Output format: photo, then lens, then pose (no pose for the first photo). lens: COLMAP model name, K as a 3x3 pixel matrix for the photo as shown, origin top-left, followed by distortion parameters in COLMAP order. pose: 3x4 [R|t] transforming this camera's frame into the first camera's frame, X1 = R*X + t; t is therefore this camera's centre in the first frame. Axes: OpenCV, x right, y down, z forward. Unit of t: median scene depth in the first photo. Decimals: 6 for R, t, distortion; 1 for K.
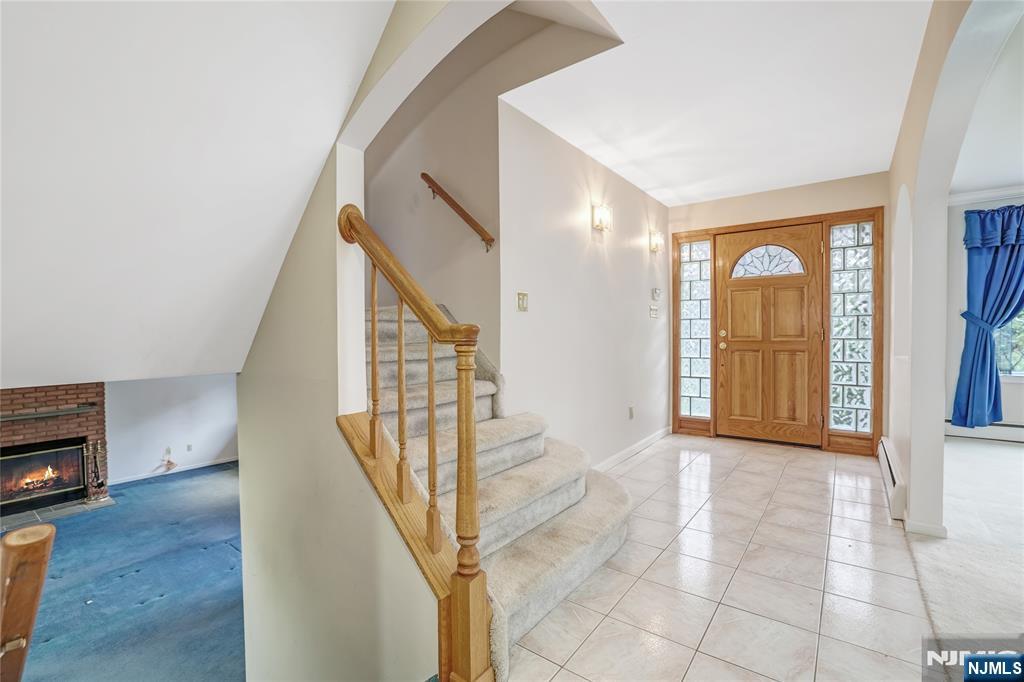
lens RADIAL K [[436.3, 0, 512.0], [0, 436.3, 341.0], [0, 0, 1]] dist [-0.020293, 0.000481]
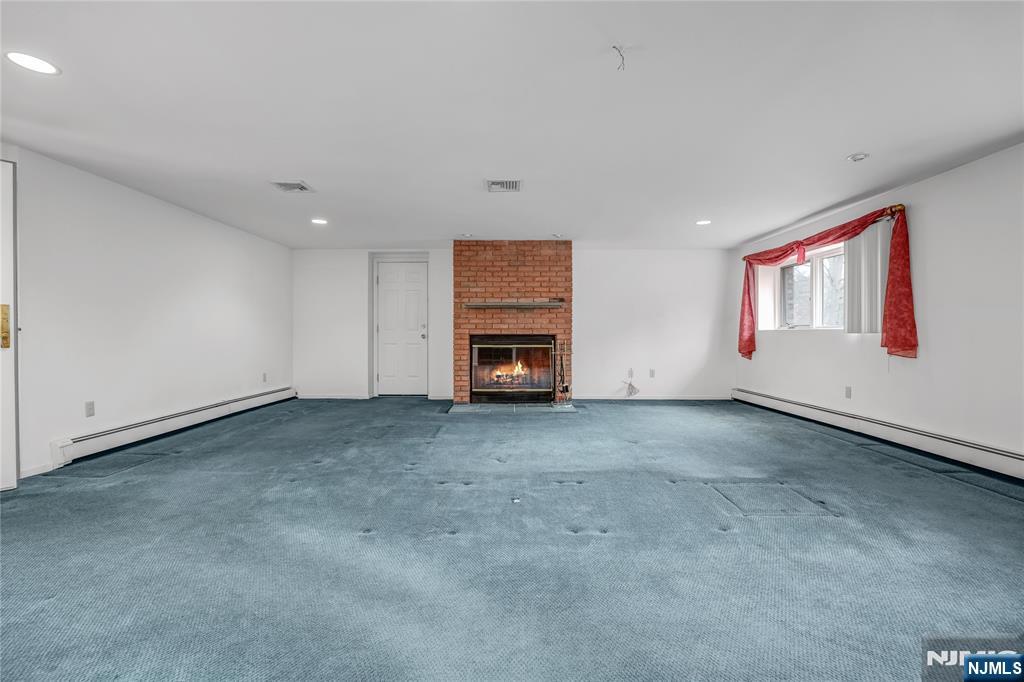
lens RADIAL K [[436.3, 0, 512.0], [0, 436.3, 341.0], [0, 0, 1]] dist [-0.020293, 0.000481]
pose [[0.580988, 0.014269, -0.813787, -0.296029], [-0.018346, 0.999822, 0.004434, 0.235061], [0.813706, 0.012353, 0.581146, 0.386945]]
